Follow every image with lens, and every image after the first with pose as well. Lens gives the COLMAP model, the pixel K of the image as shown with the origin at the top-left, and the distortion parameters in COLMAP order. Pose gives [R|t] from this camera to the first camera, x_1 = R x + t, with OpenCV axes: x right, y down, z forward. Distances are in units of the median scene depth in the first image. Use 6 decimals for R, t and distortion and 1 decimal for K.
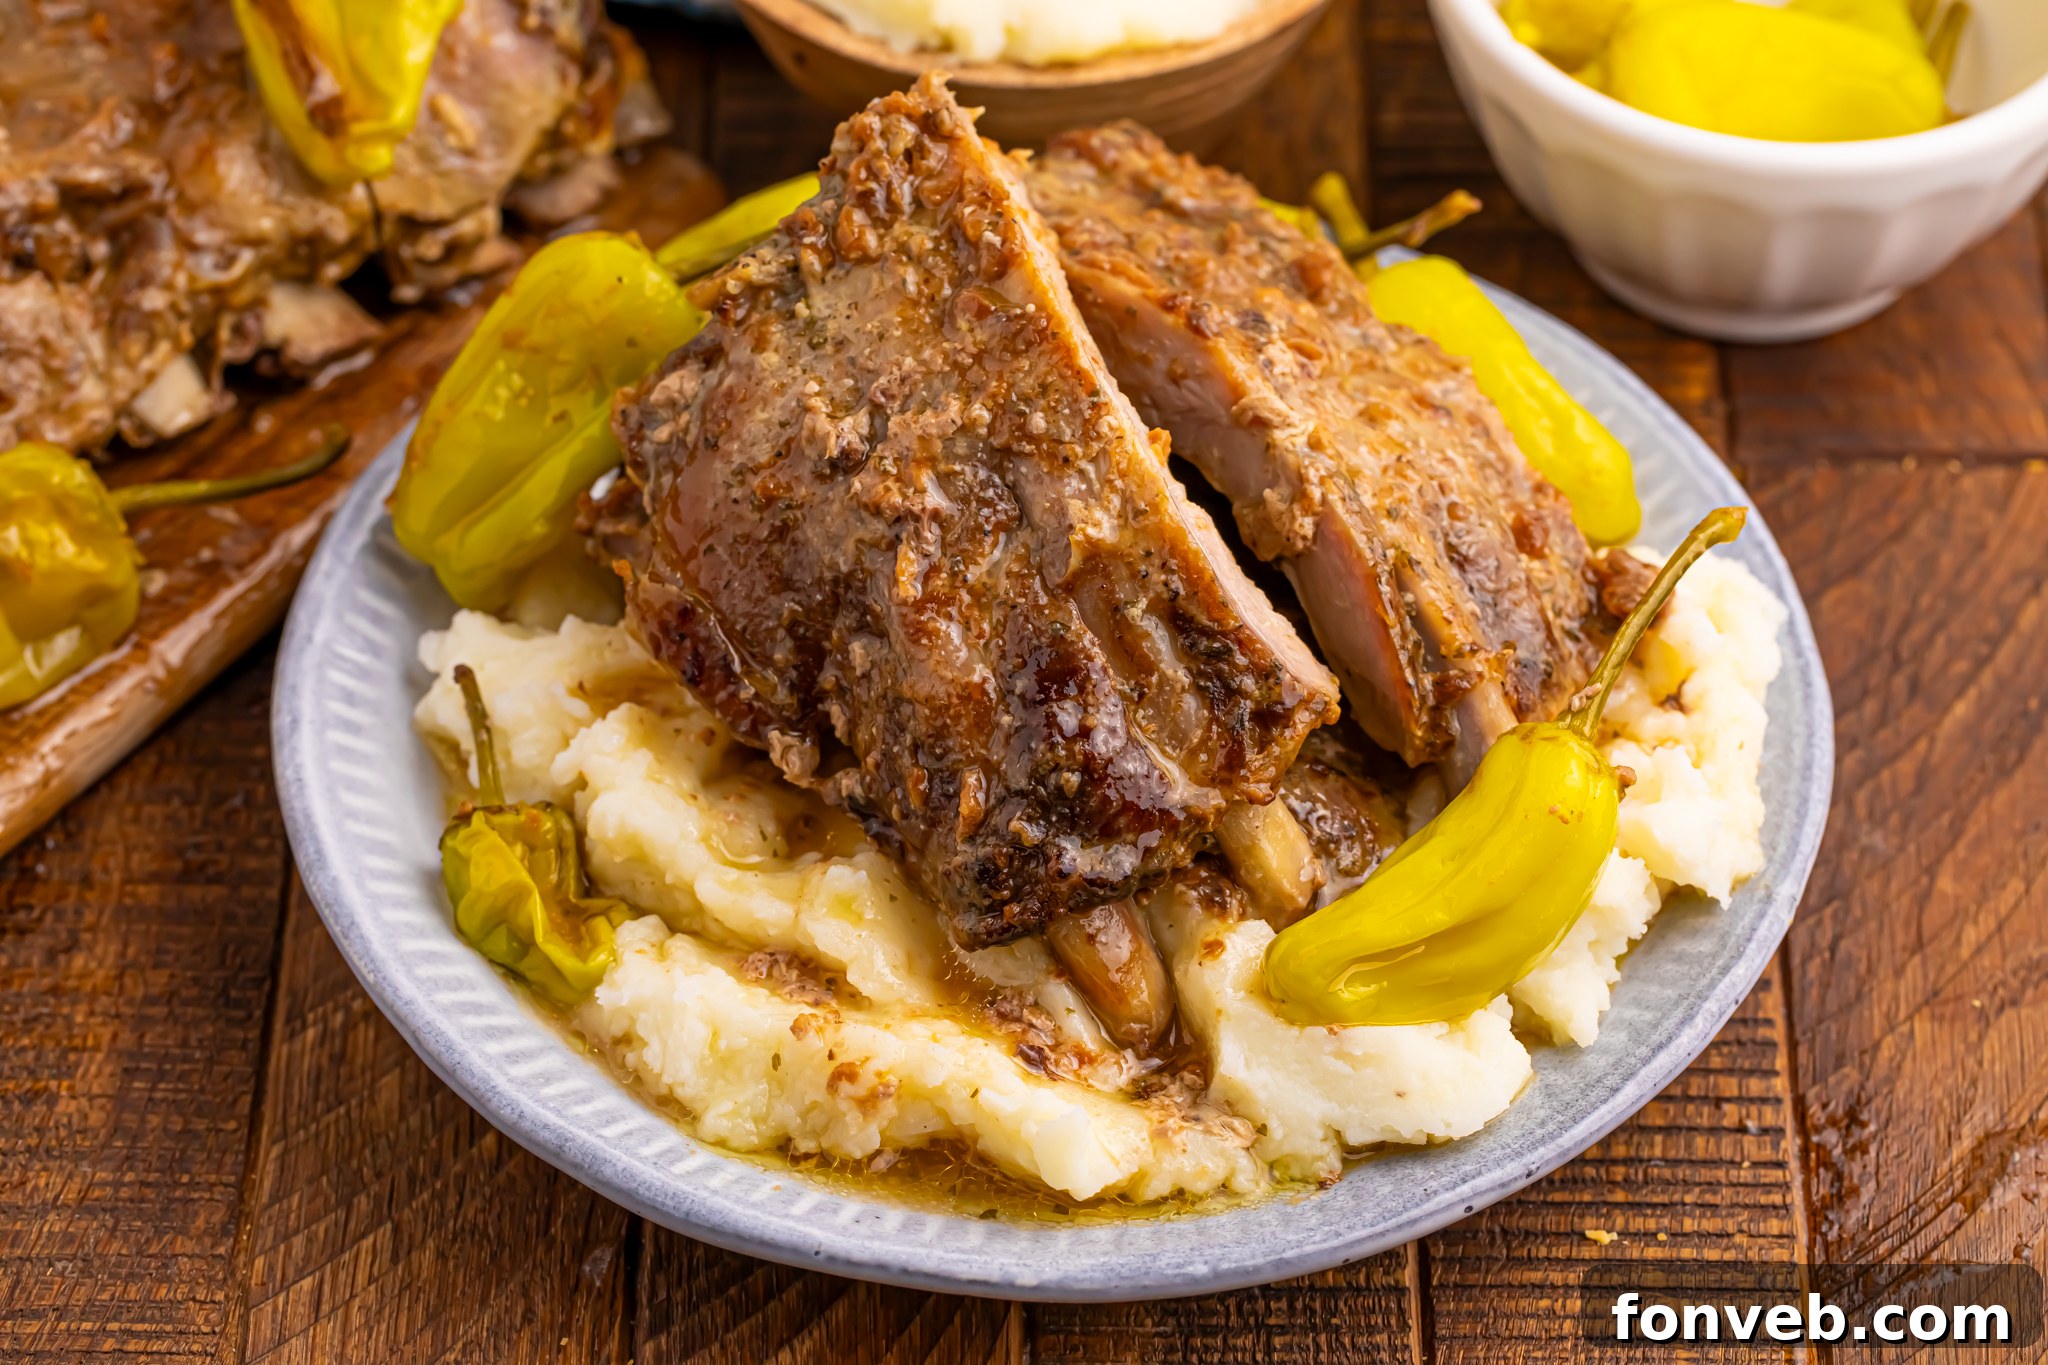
lens RADIAL K [[6469.6, 0, 1025.1], [0, 6469.6, 532.9], [0, 0, 1]] dist [0.168219, 1.482927]
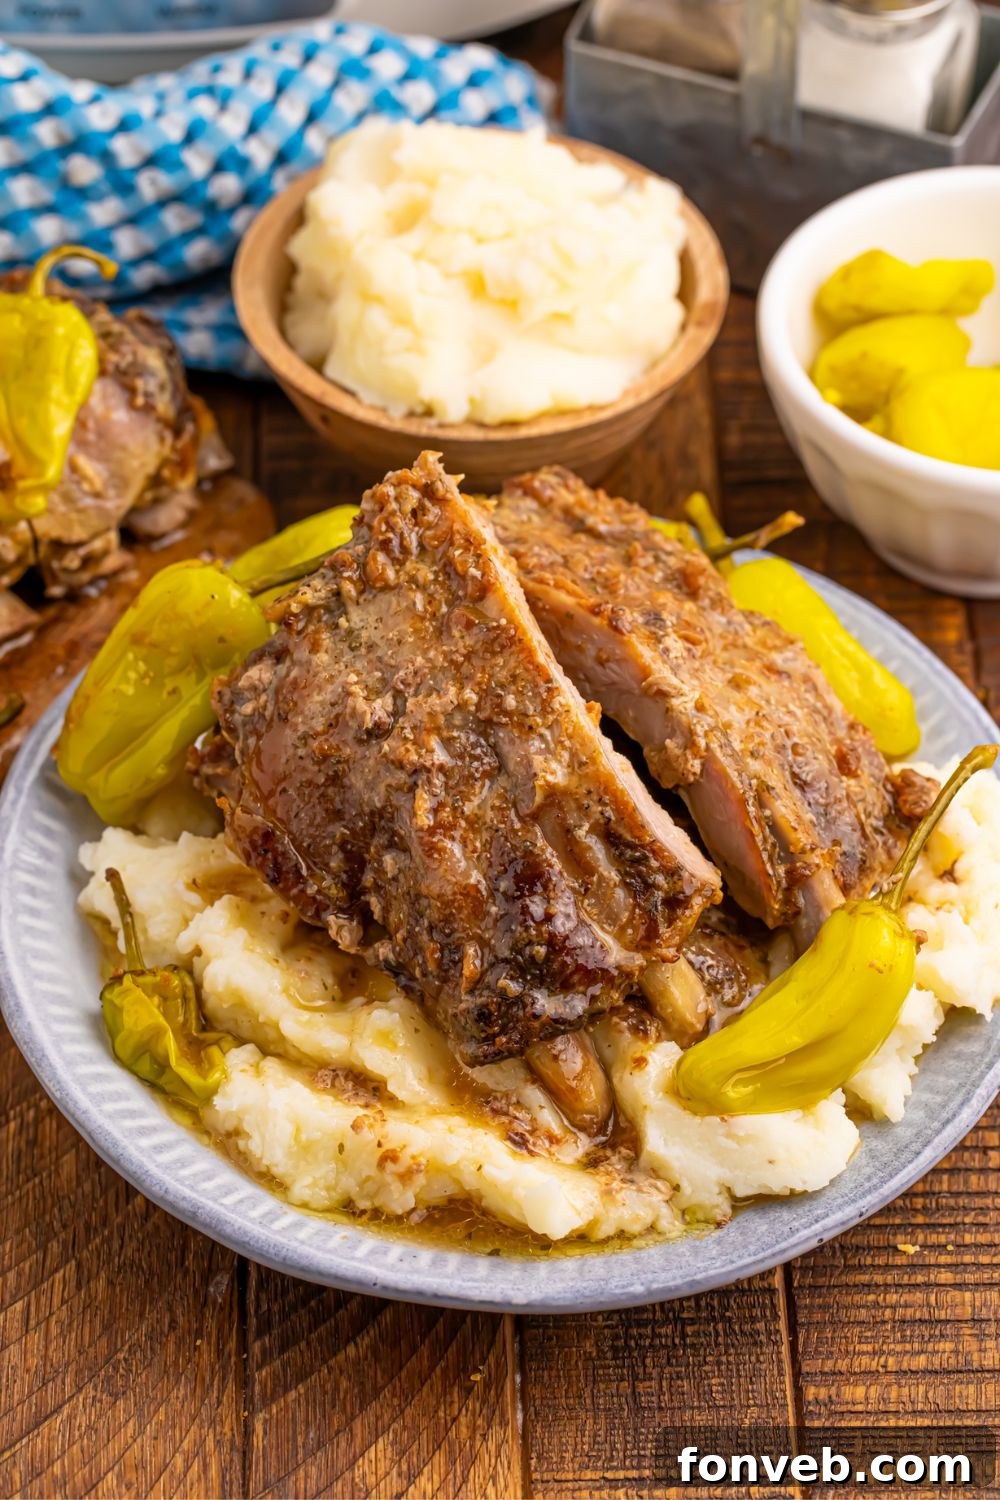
lens RADIAL K [[4738.5, 0, 498.5], [0, 4738.5, 691.9], [0, 0, 1]] dist [0.168219, 1.482927]
pose [[0.999499, -0.022921, 0.021817, -0.023433], [0.022091, 0.999051, 0.037543, -0.058335], [-0.022657, -0.037042, 0.999057, -0.058184]]
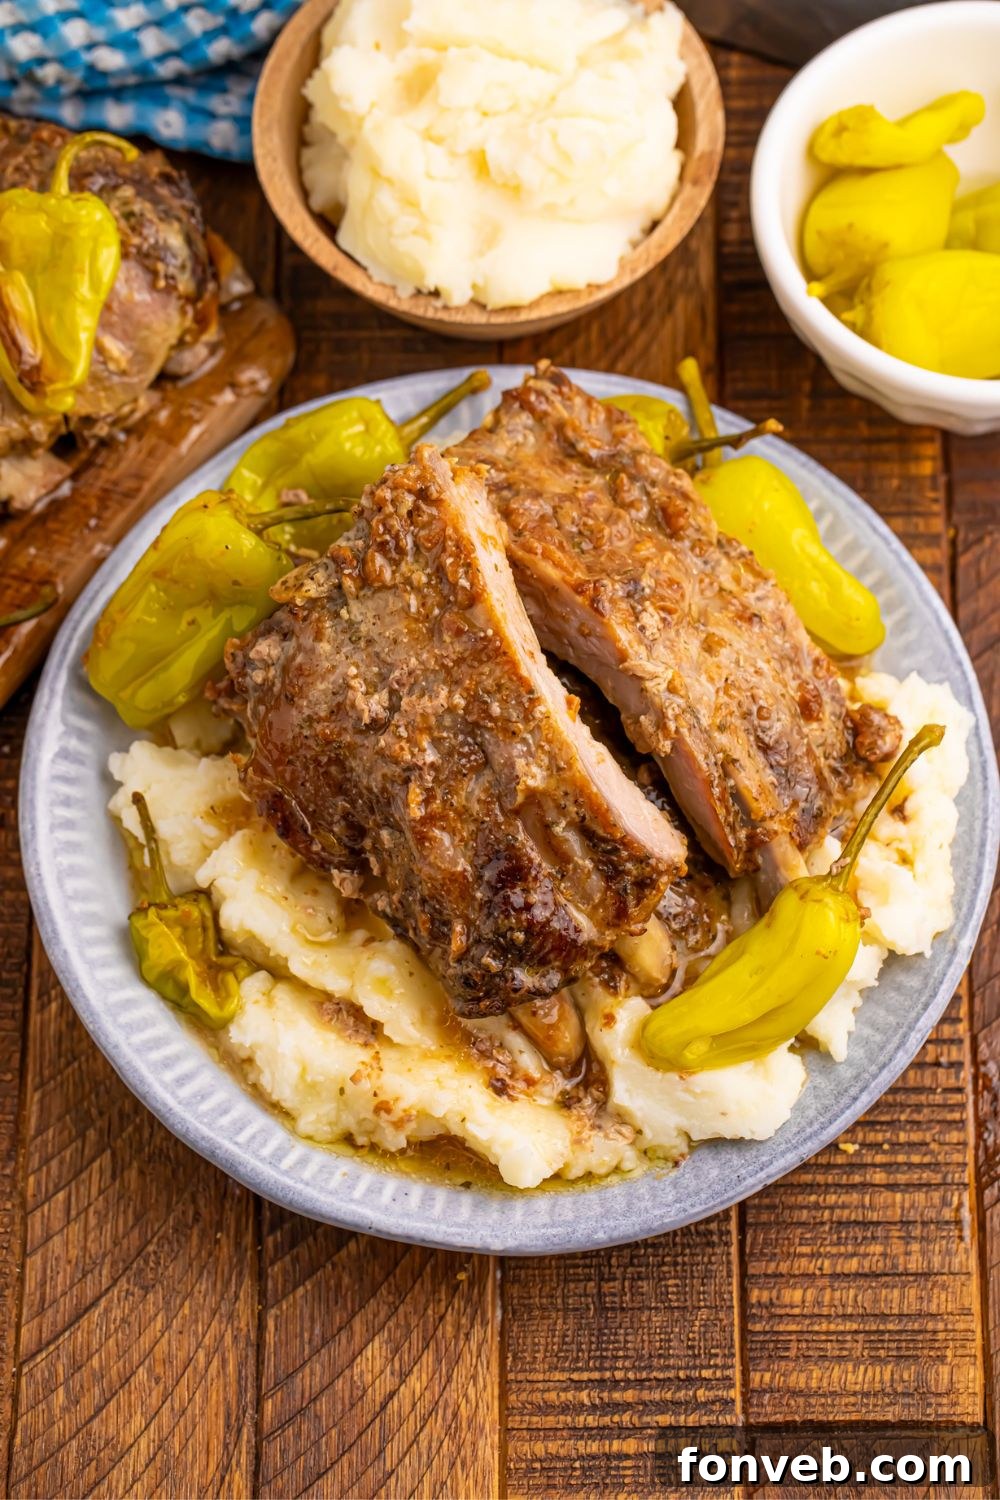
lens RADIAL K [[4738.5, 0, 498.5], [0, 4738.5, 691.9], [0, 0, 1]] dist [0.168219, 1.482927]
pose [[0.999833, -0.014417, -0.011186, 0.015501], [0.017444, 0.935056, 0.354069, -0.424946], [0.005355, -0.354206, 0.935152, -0.080393]]
